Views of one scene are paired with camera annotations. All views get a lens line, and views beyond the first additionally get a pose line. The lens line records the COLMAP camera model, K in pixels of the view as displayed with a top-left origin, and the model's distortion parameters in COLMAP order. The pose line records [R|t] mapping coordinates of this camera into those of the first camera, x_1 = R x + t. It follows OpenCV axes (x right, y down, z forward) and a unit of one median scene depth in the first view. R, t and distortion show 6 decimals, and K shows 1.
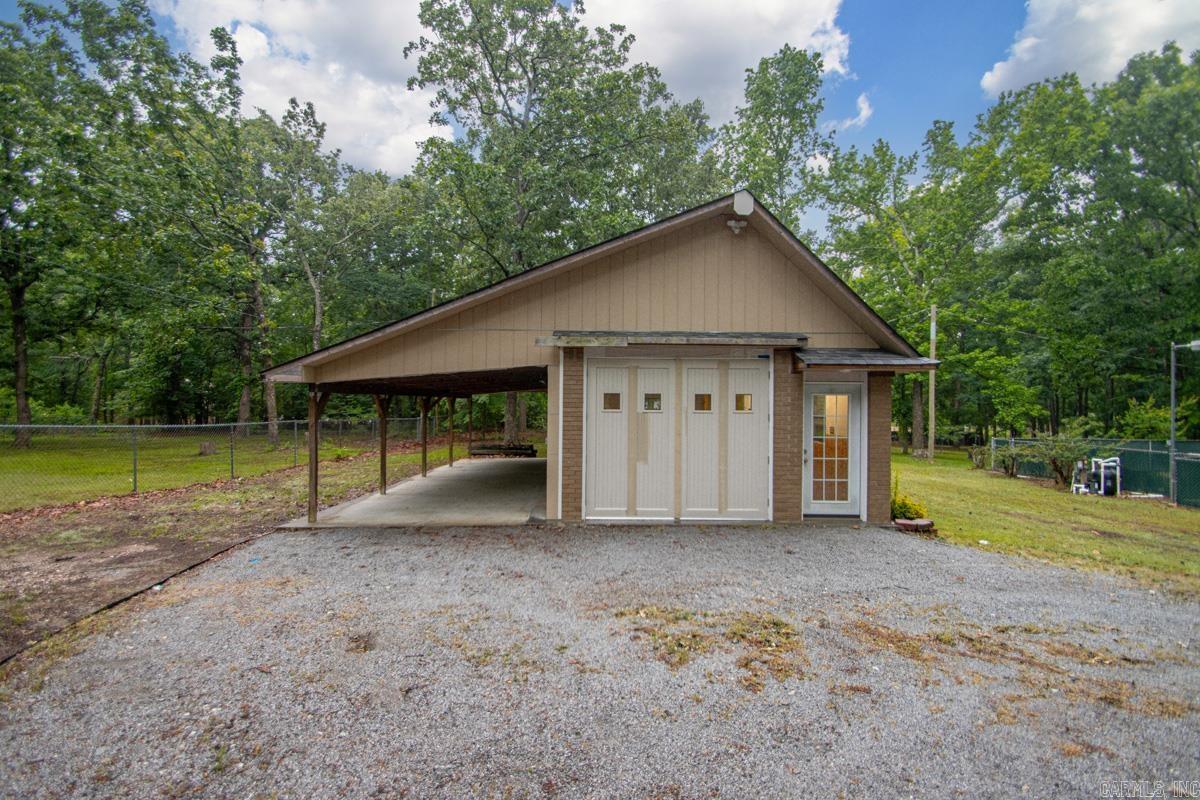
lens RADIAL K [[559.9, 0, 589.4], [0, 559.9, 400.8], [0, 0, 1]] dist [0.019889, -0.019788]
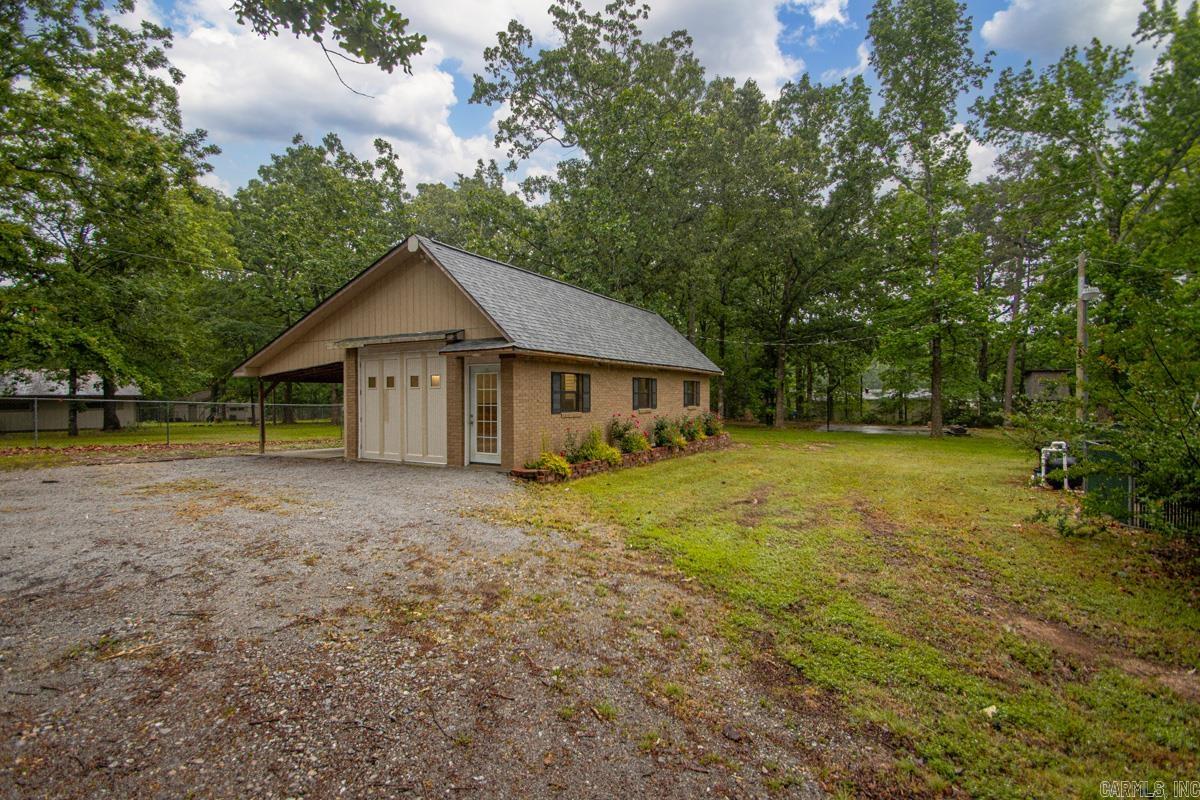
lens RADIAL K [[559.9, 0, 589.4], [0, 559.9, 400.8], [0, 0, 1]] dist [0.019889, -0.019788]
pose [[0.864734, -0.006872, -0.502184, 1.313731], [0.014243, 0.999840, 0.010844, 0.041996], [0.502029, -0.016530, 0.864693, -0.034646]]
